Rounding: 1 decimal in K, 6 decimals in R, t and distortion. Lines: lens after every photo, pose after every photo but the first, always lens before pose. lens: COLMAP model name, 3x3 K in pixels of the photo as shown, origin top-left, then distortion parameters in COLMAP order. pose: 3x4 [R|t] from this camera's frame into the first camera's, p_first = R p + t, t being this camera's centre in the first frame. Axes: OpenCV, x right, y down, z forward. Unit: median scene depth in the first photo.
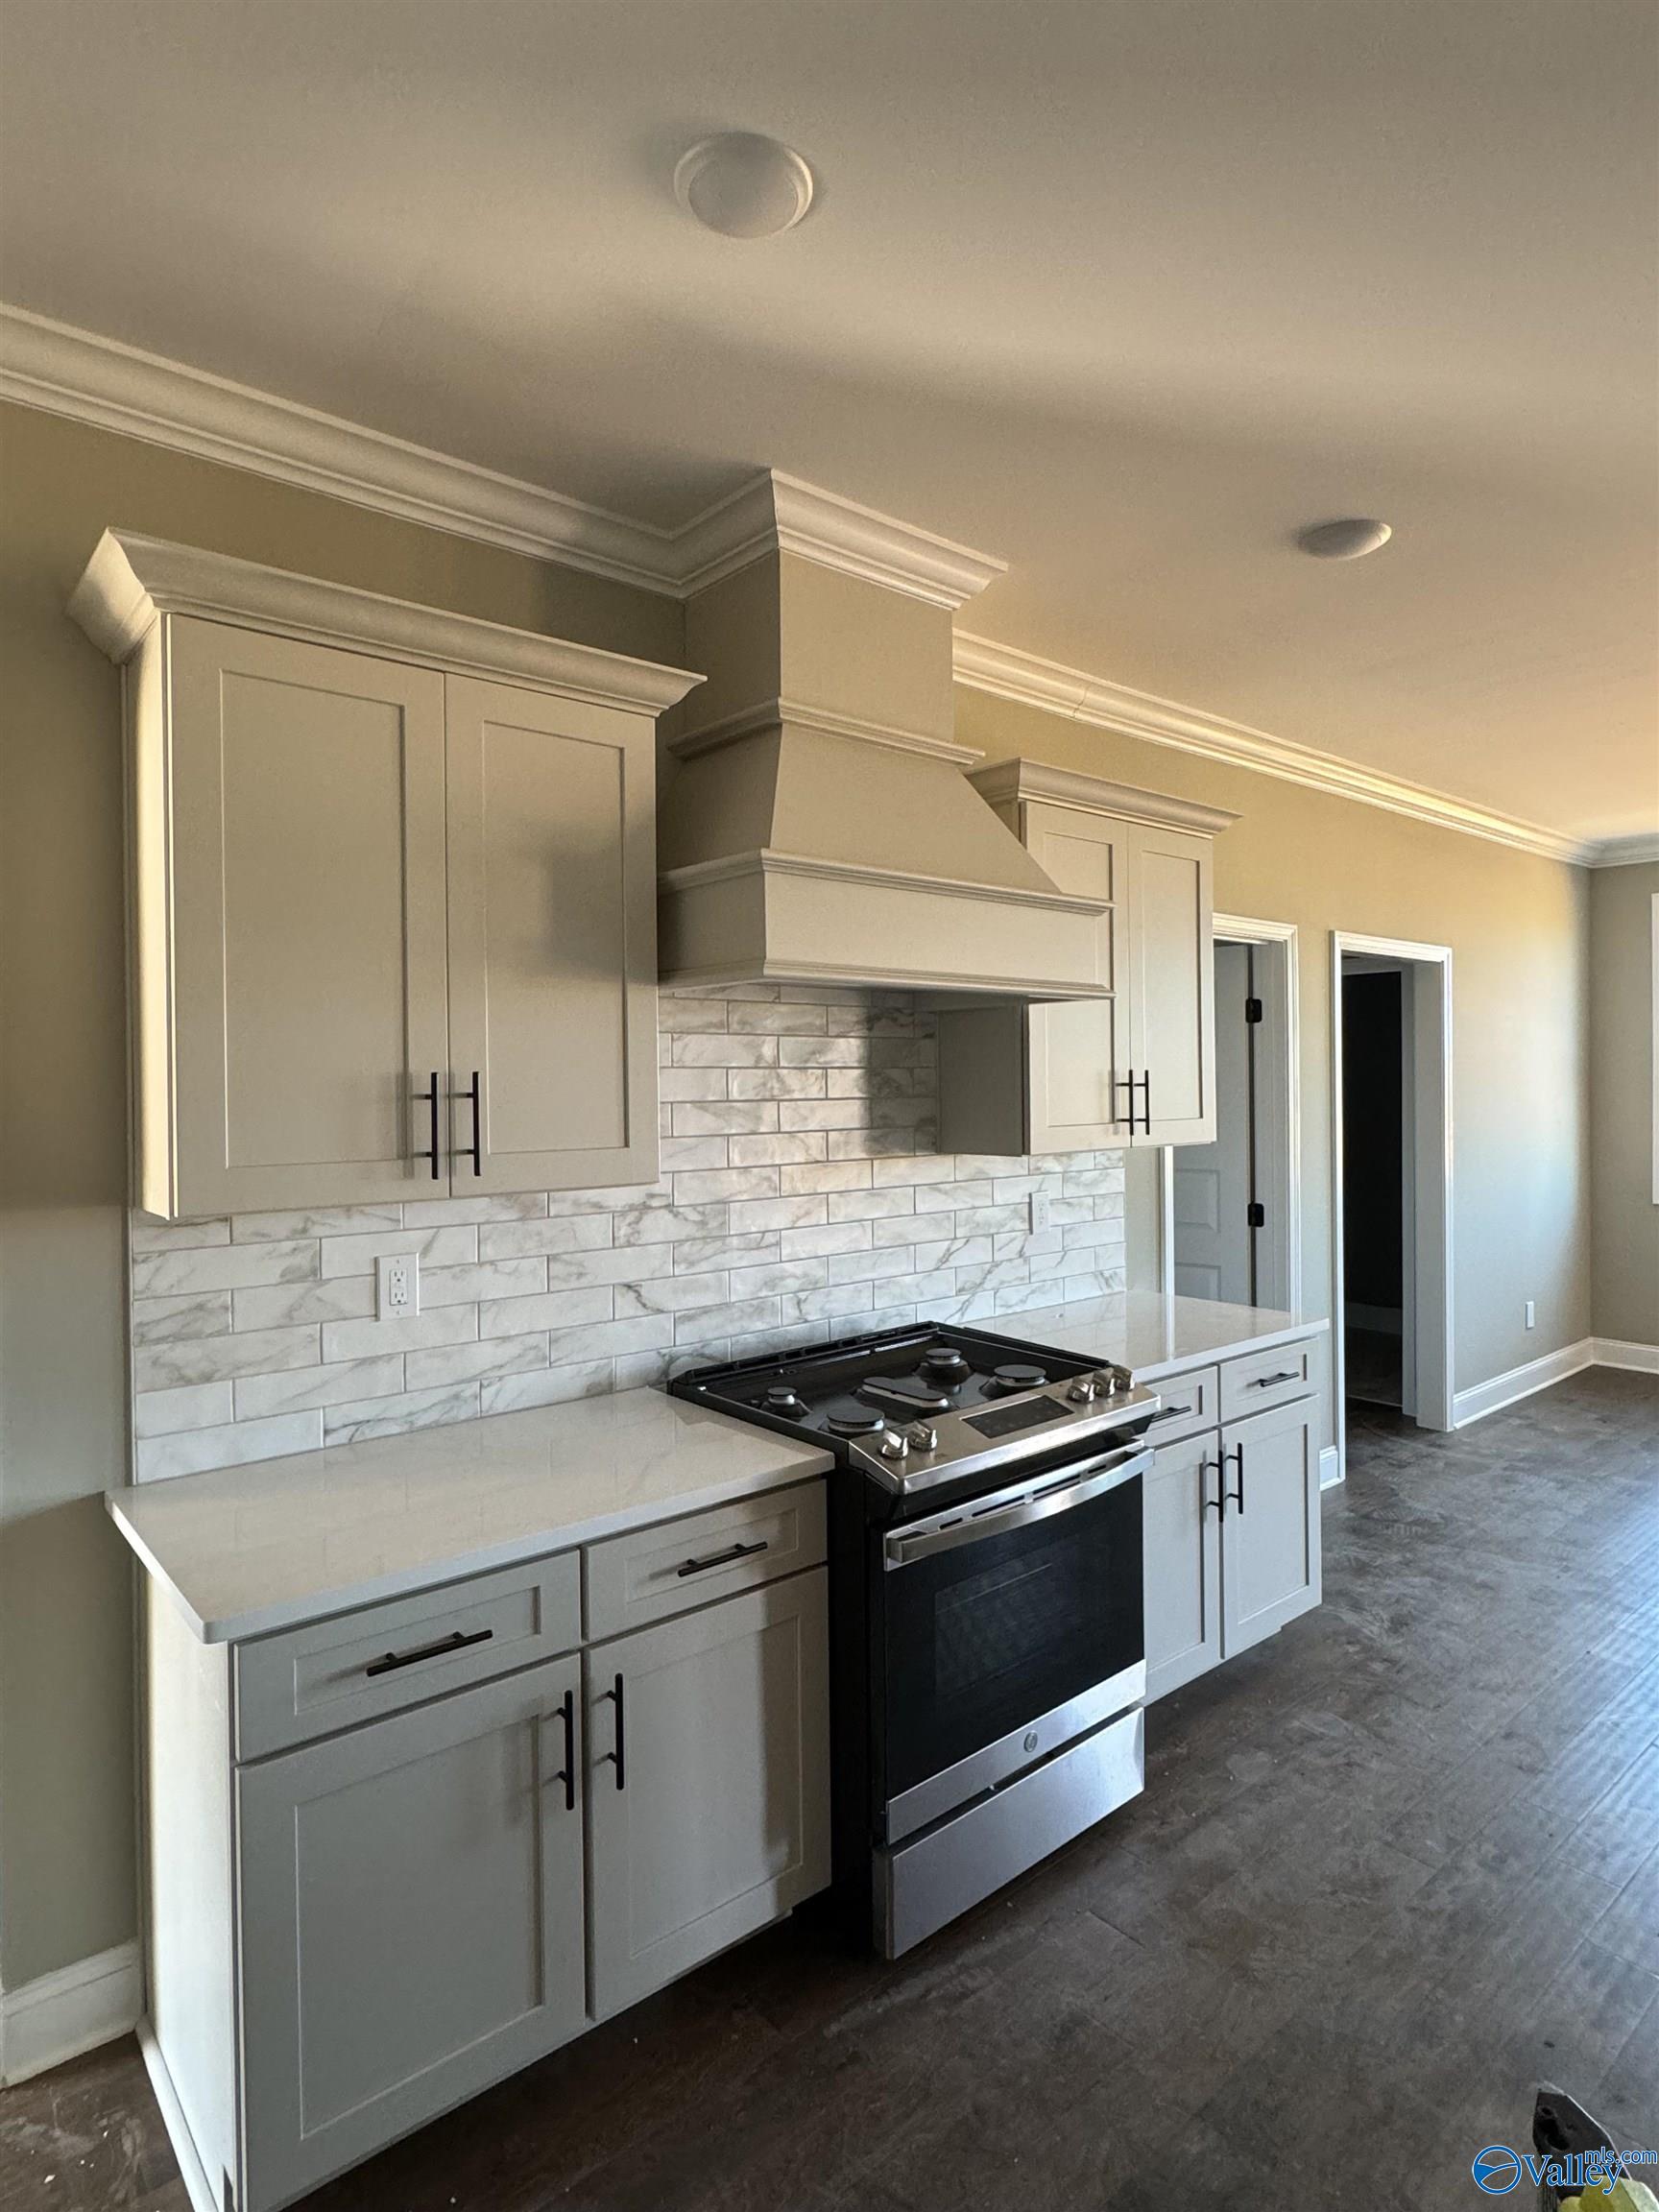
lens RADIAL K [[1194.8, 0, 830.8], [0, 1194.8, 1096.1], [0, 0, 1]] dist [-0.002503, -0.000144]
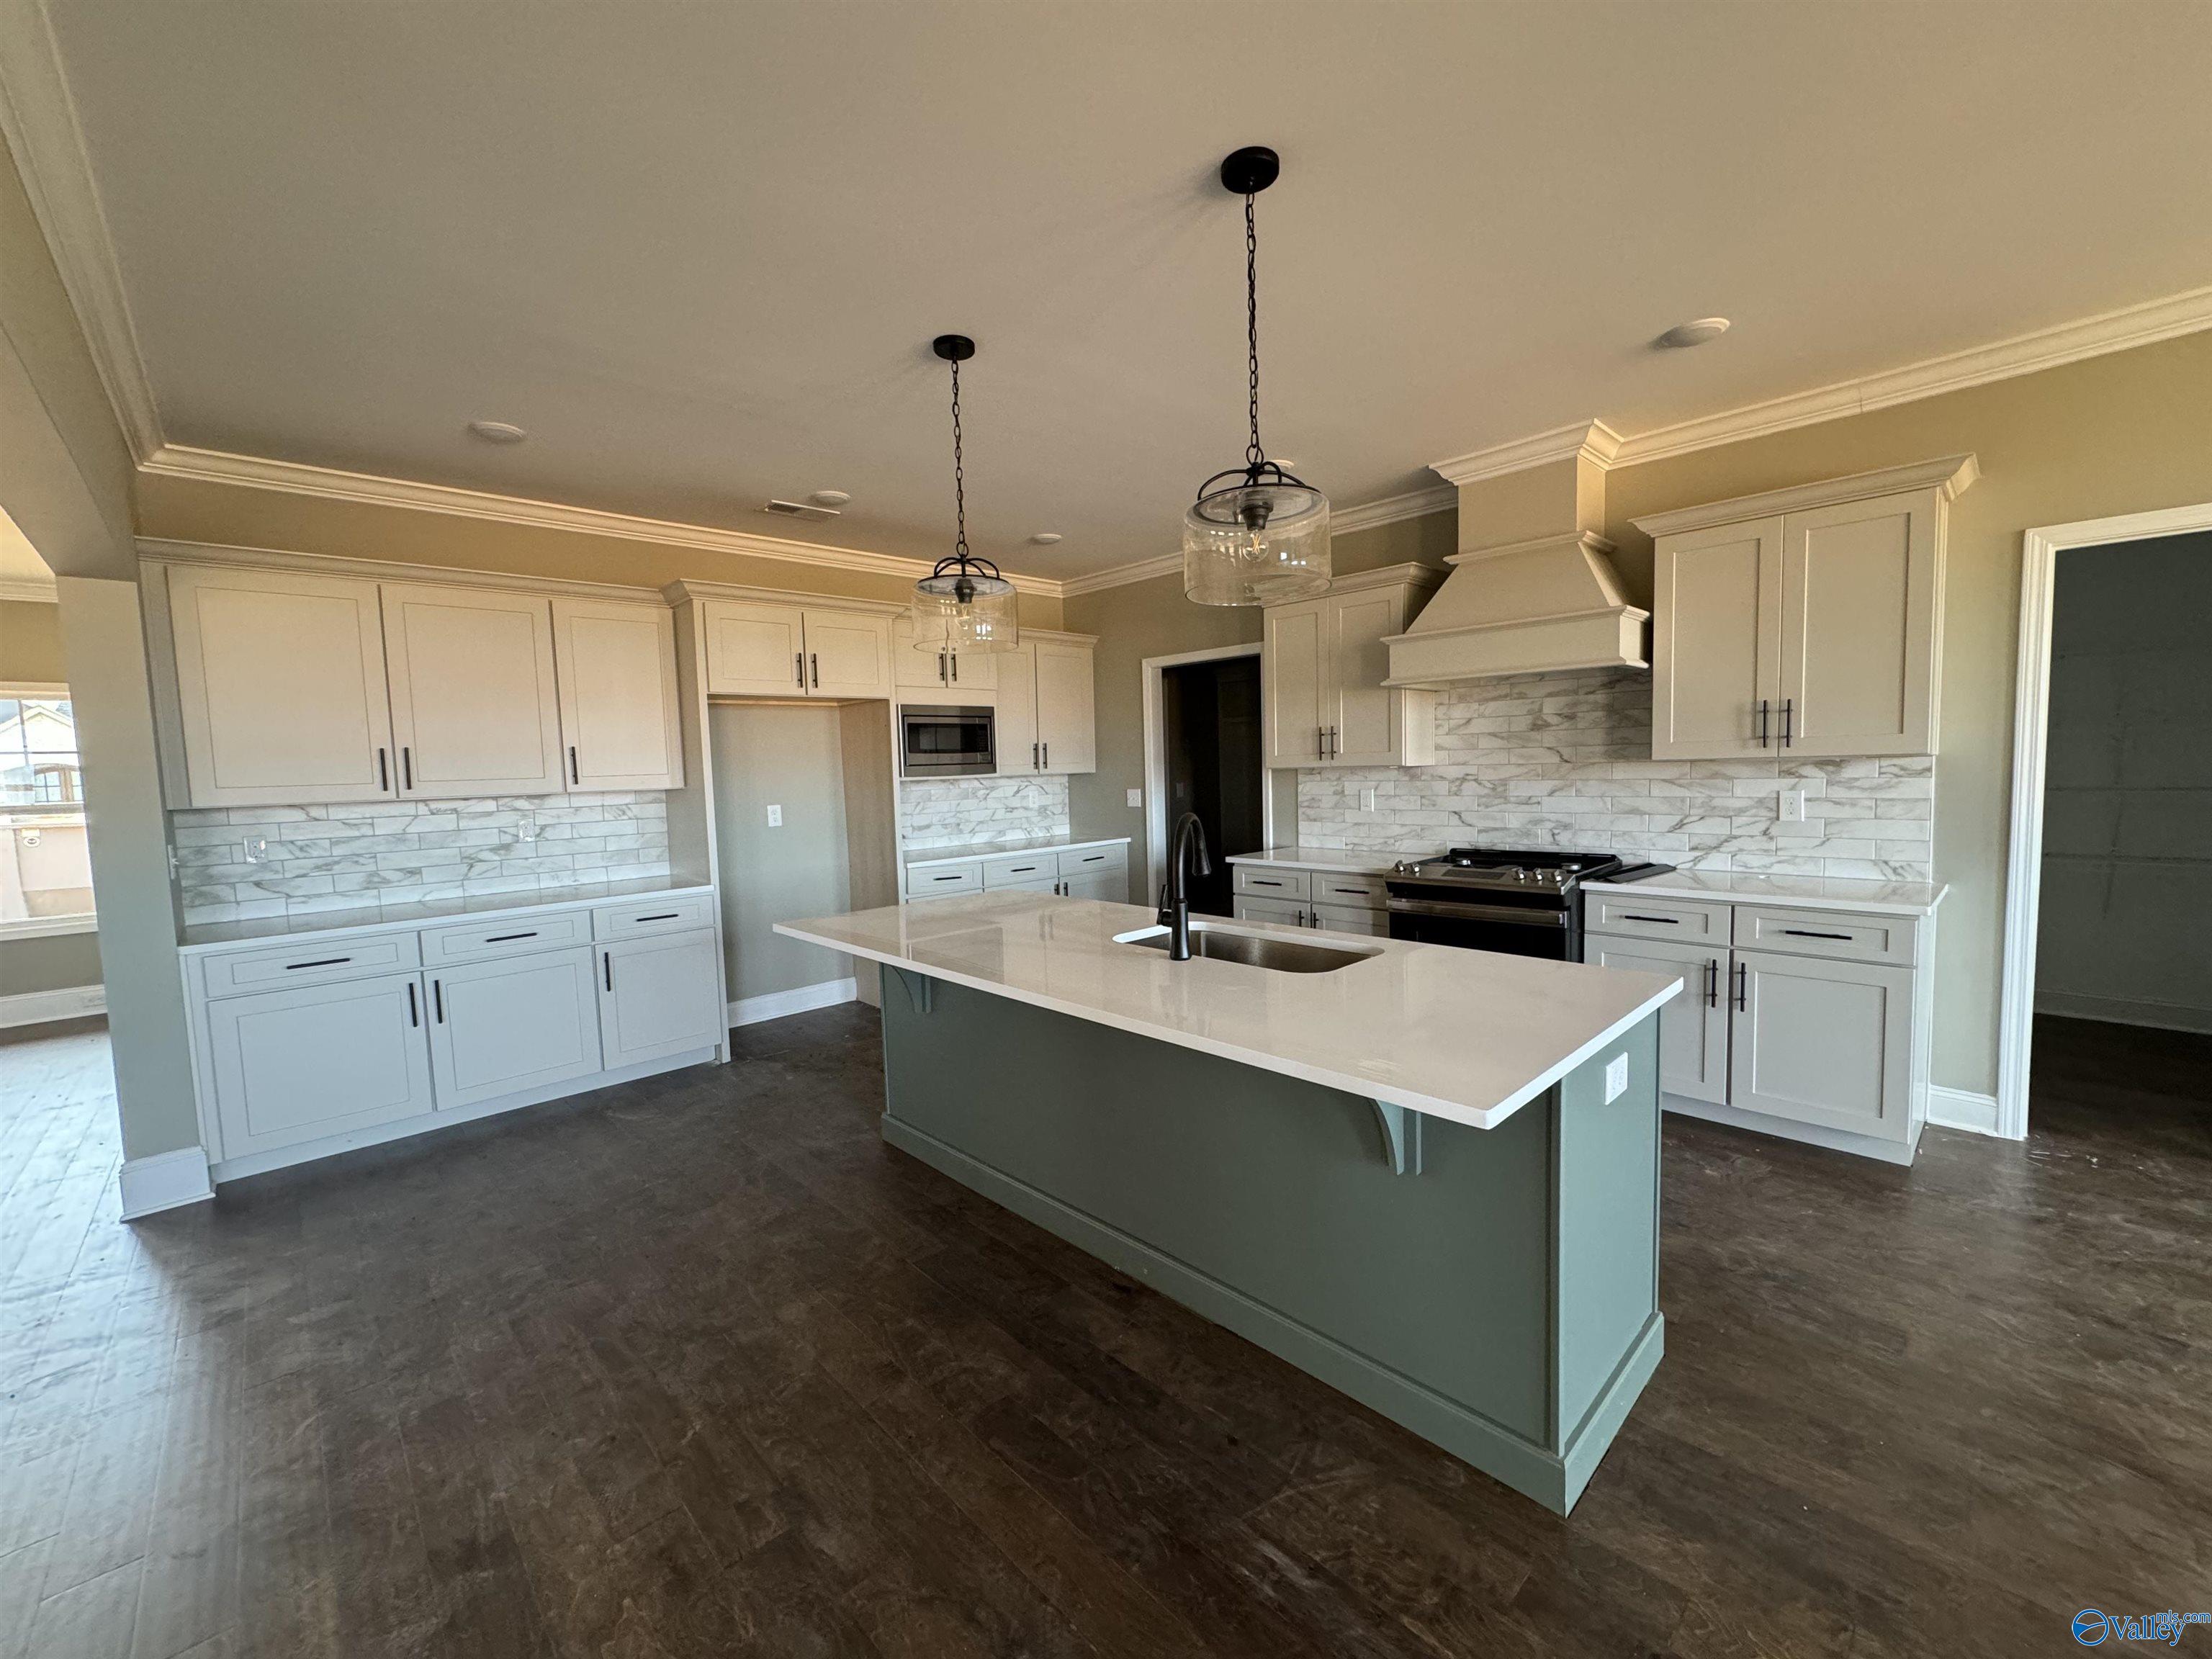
lens RADIAL K [[887.0, 0, 1102.6], [0, 887.0, 832.6], [0, 0, 1]] dist [0.002286, -0.000511]
pose [[0.059105, 0.086309, -0.994514, 1.469185], [0.018402, 0.995992, 0.087531, 0.031275], [0.998082, -0.023475, 0.057280, 0.195549]]
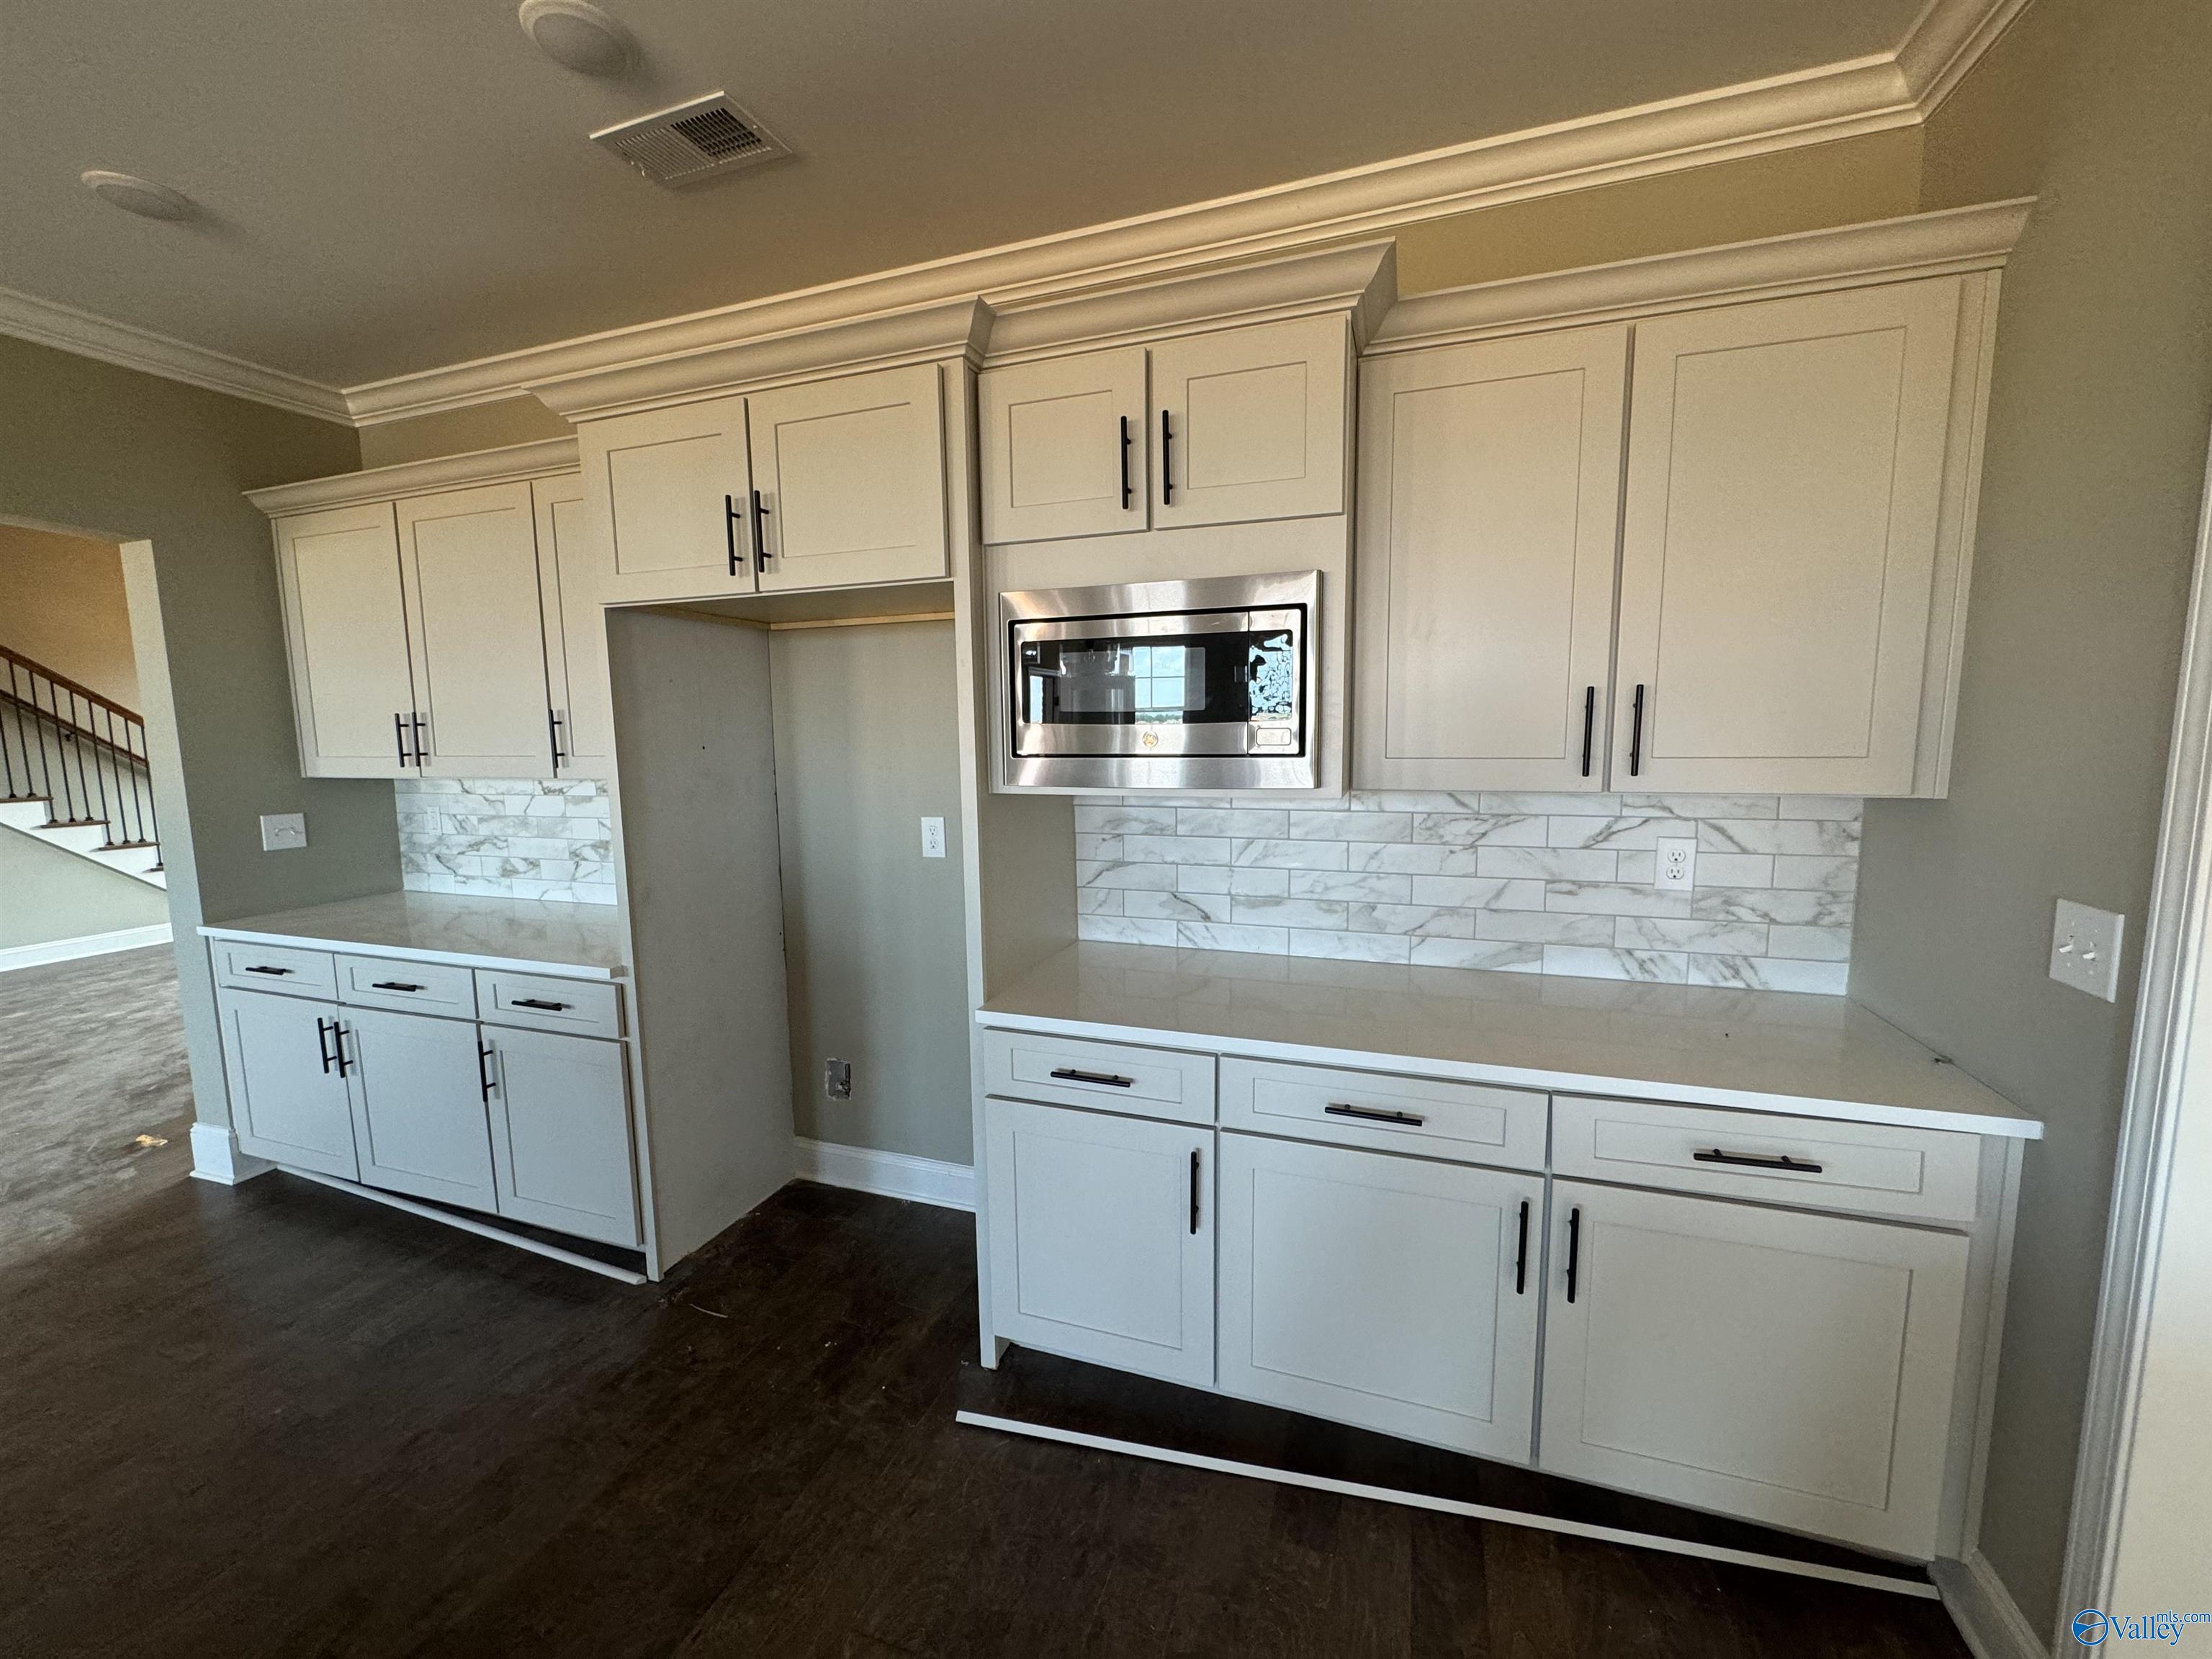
lens RADIAL K [[887.0, 0, 1089.9], [0, 887.0, 828.6], [0, 0, 1]] dist [0.002286, -0.000511]
pose [[-0.868590, 0.076424, -0.489603, -0.126507], [0.015018, 0.991641, 0.128147, 0.014085], [0.495304, 0.103954, -0.862477, 0.545566]]
